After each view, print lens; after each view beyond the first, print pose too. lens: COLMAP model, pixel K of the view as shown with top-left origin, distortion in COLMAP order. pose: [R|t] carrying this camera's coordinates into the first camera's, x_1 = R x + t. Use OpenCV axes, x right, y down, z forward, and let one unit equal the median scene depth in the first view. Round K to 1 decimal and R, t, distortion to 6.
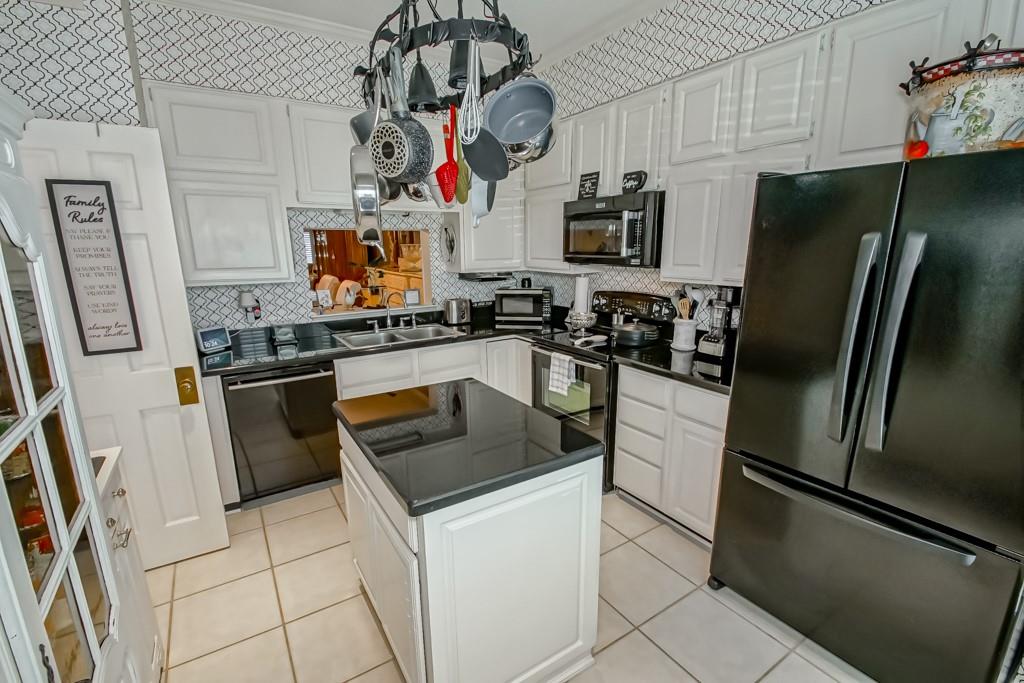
lens RADIAL K [[466.2, 0, 508.6], [0, 466.2, 345.7], [0, 0, 1]] dist [-0.003044, -0.001880]
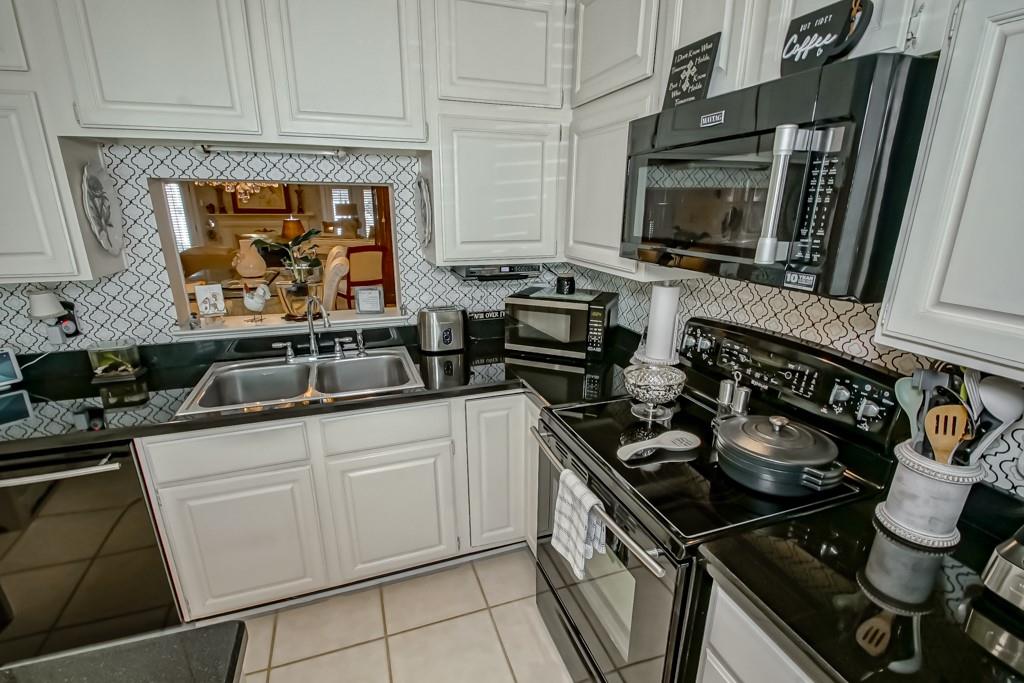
lens RADIAL K [[466.2, 0, 514.7], [0, 466.2, 347.3], [0, 0, 1]] dist [-0.003044, -0.001880]
pose [[0.971252, 0.085462, -0.222183, 0.131764], [-0.066865, 0.993701, 0.089930, -0.130450], [0.228469, -0.072488, 0.970849, 0.544084]]
